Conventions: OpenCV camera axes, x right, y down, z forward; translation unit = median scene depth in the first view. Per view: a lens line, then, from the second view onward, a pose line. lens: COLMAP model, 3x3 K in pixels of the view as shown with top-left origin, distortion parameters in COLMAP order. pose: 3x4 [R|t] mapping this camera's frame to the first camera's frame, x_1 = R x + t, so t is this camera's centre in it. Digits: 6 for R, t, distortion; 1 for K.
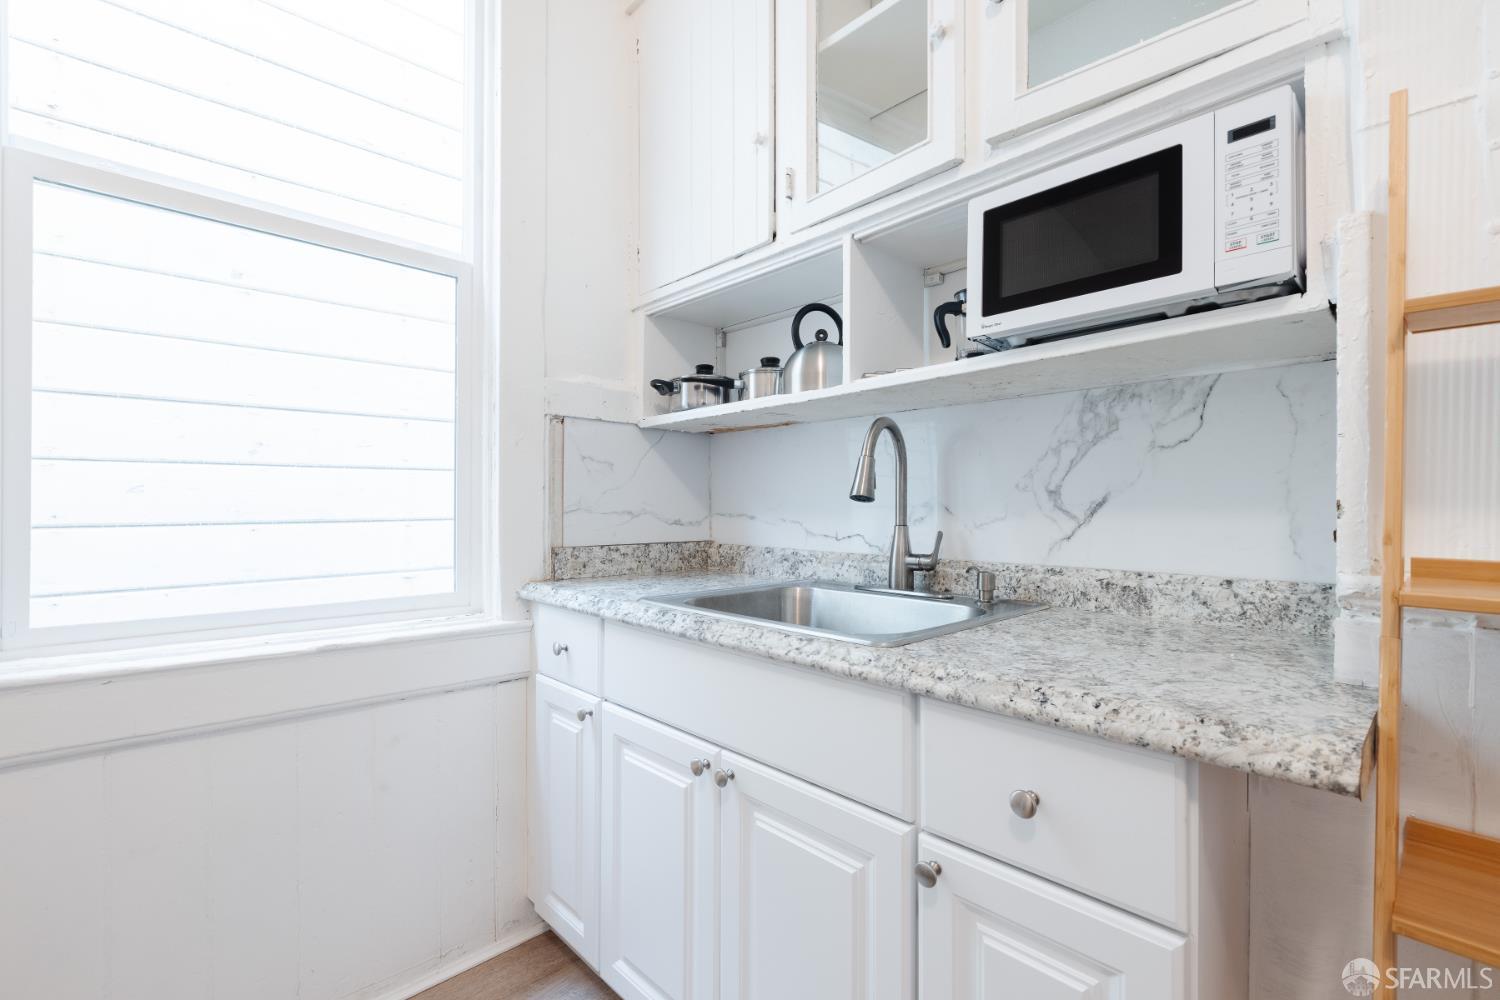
lens RADIAL K [[674.9, 0, 752.3], [0, 674.9, 501.8], [0, 0, 1]] dist [0.001535, -0.000185]
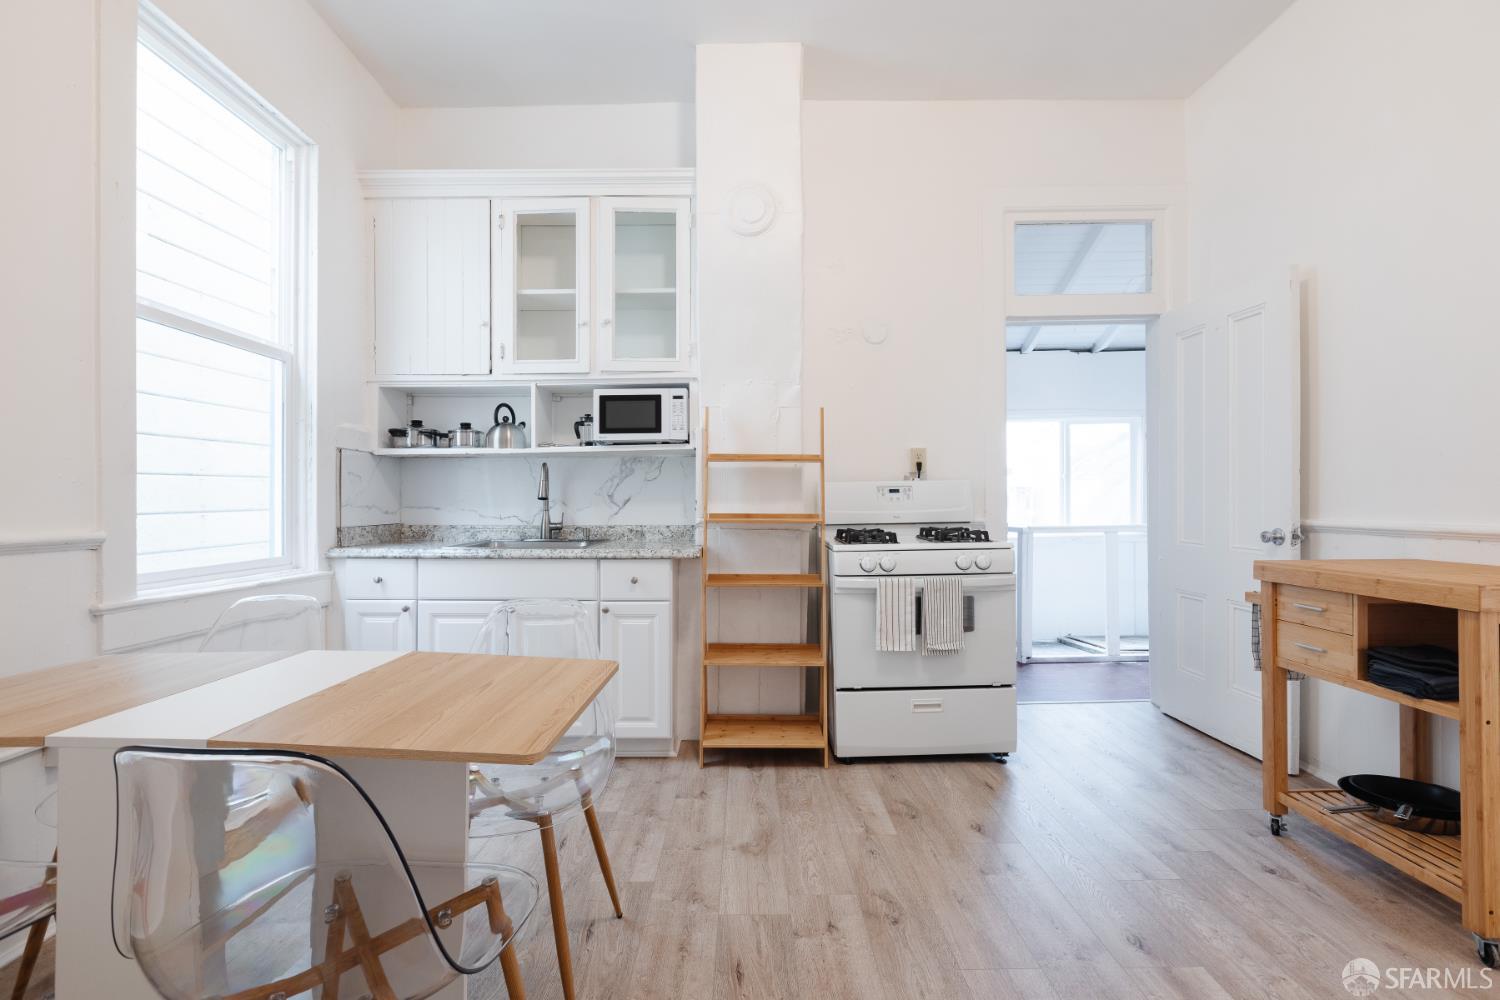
lens RADIAL K [[695.3, 0, 748.4], [0, 695.3, 501.1], [0, 0, 1]] dist [-0.002895, 0.000219]
pose [[0.695523, -0.004531, 0.718489, -0.955563], [-0.001862, 0.999965, 0.008108, -0.015423], [-0.718501, -0.006977, 0.695491, -1.062106]]
